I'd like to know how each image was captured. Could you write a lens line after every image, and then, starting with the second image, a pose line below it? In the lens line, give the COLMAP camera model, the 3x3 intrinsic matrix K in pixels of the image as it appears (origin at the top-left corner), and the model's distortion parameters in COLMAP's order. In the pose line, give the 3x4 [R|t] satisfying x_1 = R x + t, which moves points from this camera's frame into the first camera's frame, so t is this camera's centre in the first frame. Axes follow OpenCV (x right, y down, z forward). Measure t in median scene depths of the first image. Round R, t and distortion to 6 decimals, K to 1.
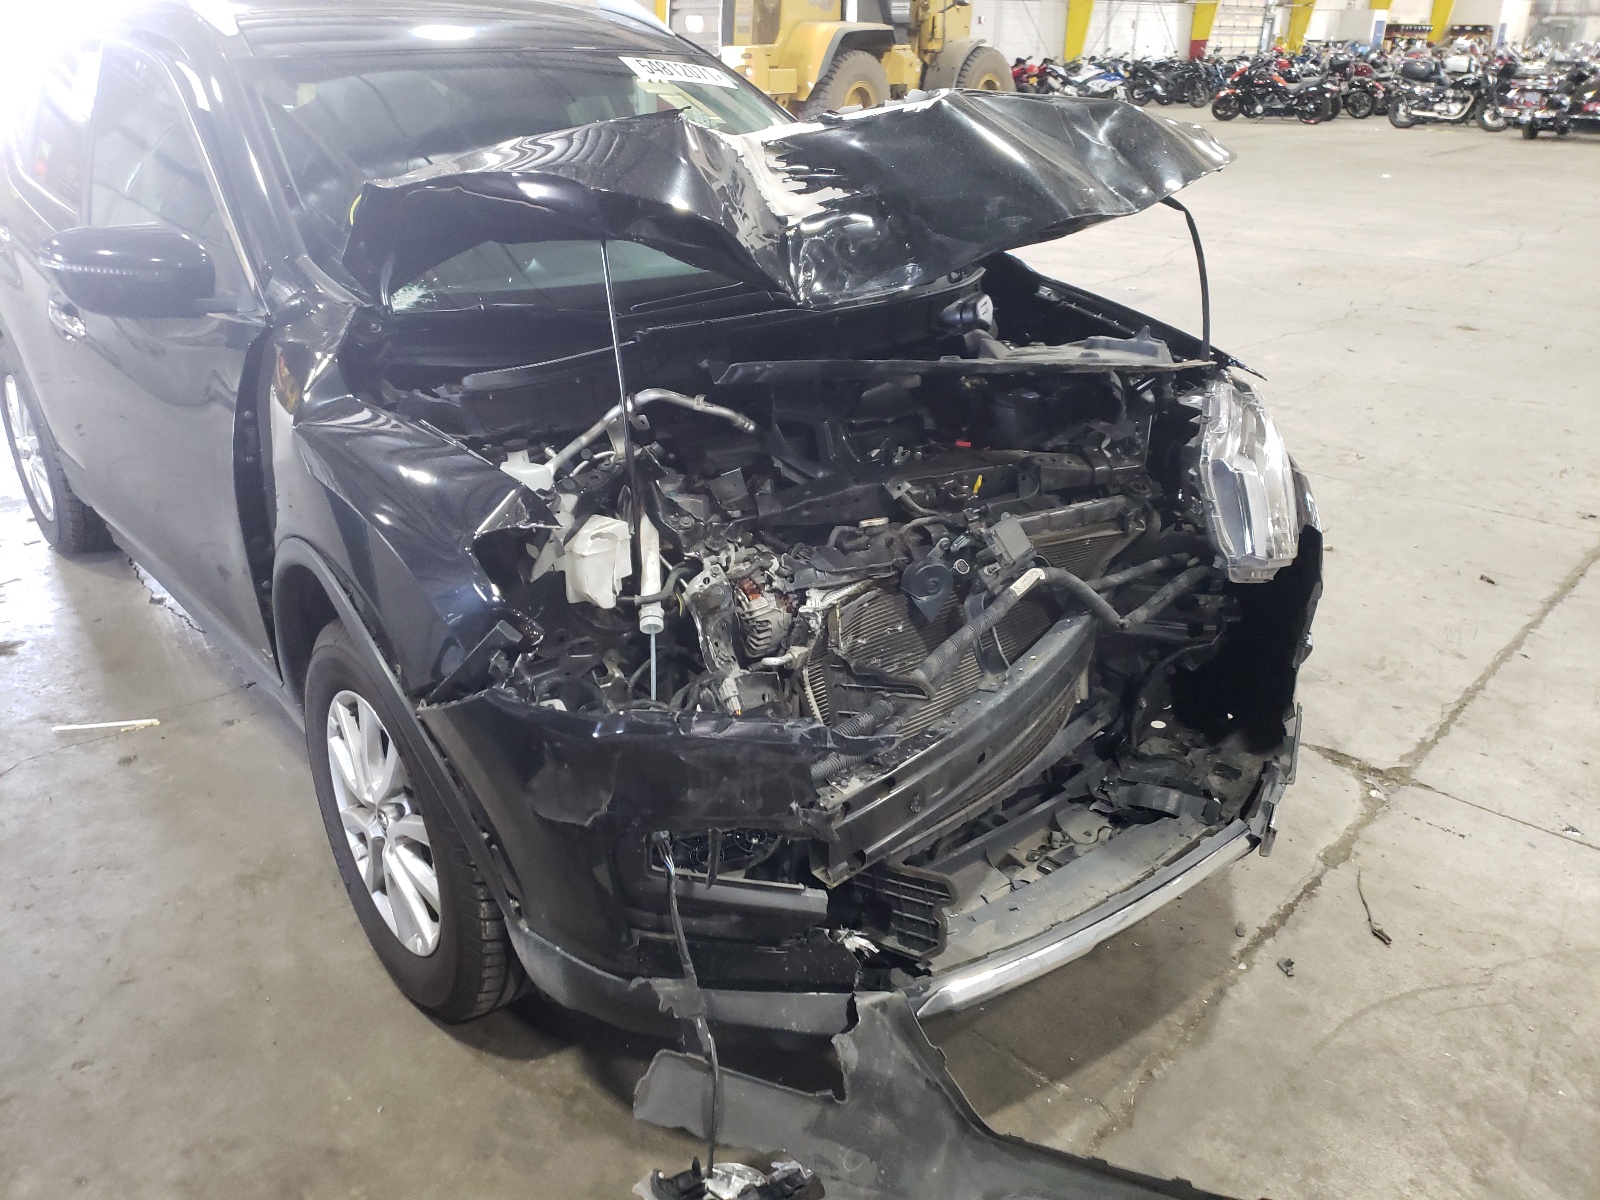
lens RADIAL K [[1385.1, 0, 805.8], [0, 1385.1, 610.1], [0, 0, 1]] dist [0.029936, -0.028137]
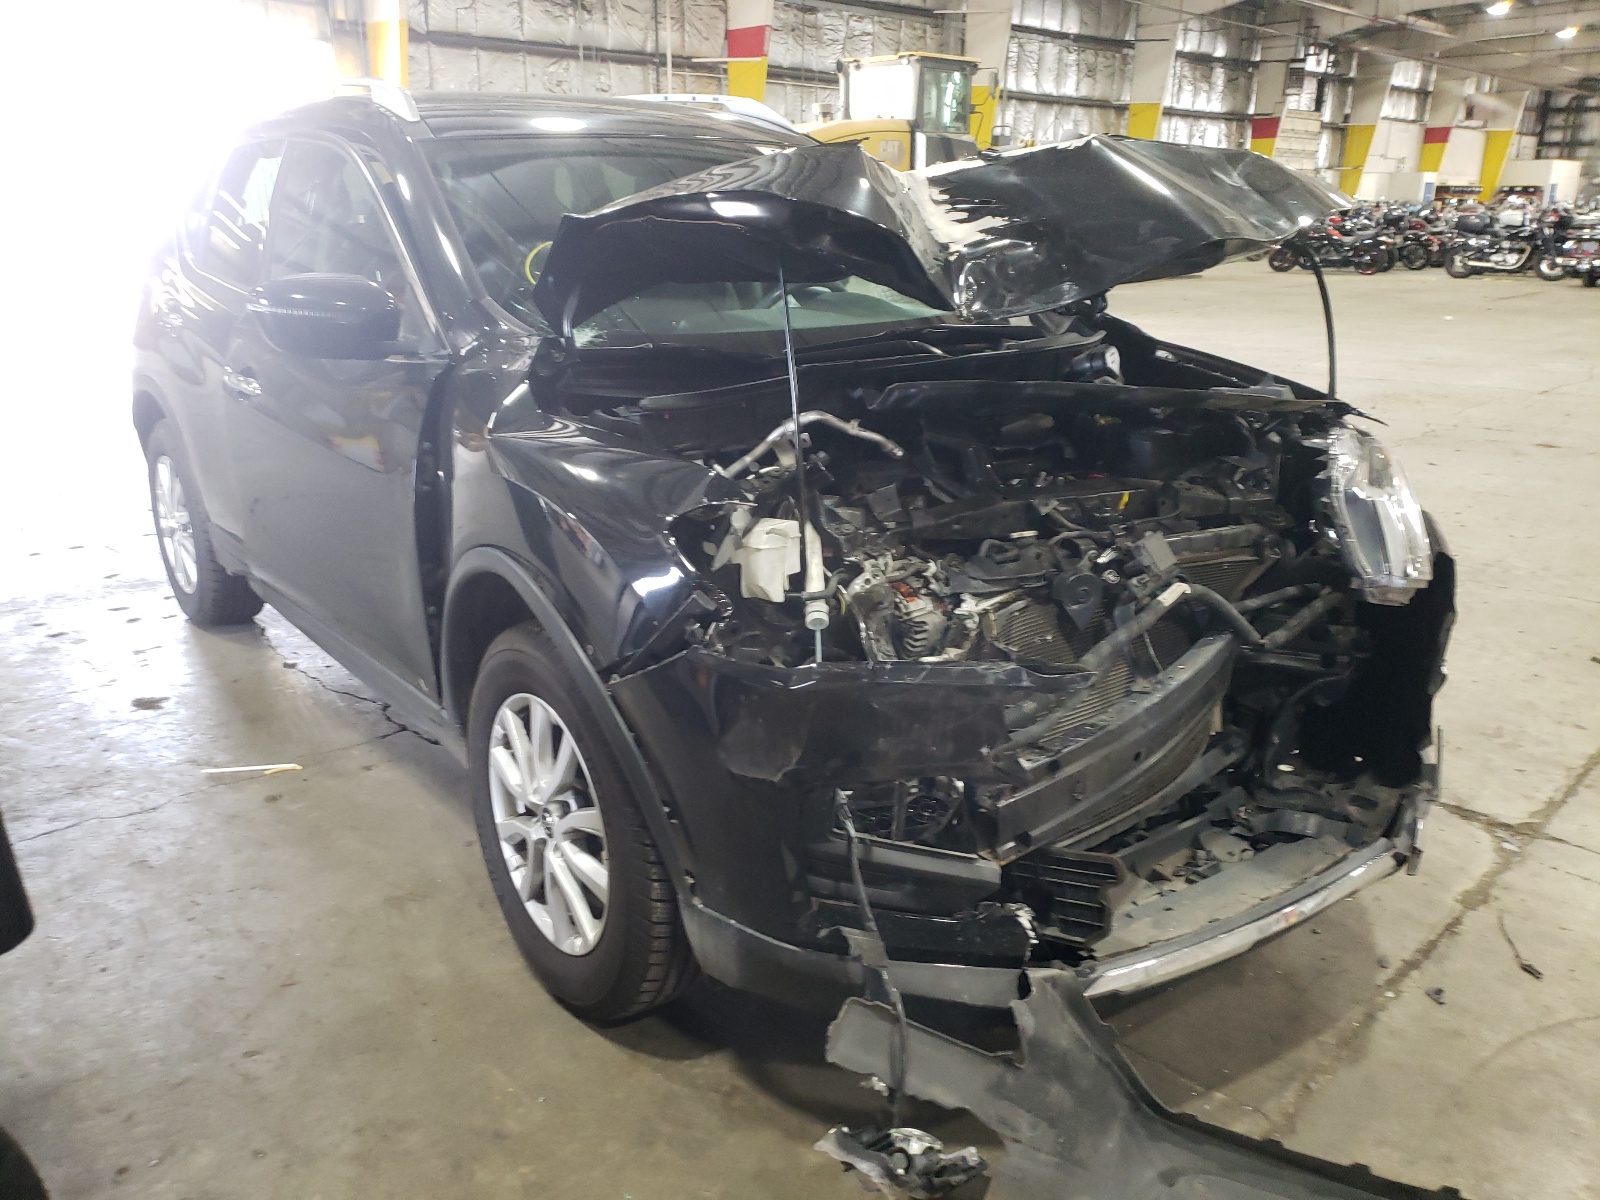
lens RADIAL K [[1385.1, 0, 803.3], [0, 1385.1, 596.9], [0, 0, 1]] dist [0.029936, -0.028137]
pose [[0.999020, 0.007106, -0.043684, -0.068908], [-0.011994, 0.993560, -0.112669, 0.099841], [0.042602, 0.113083, 0.992672, -0.039380]]
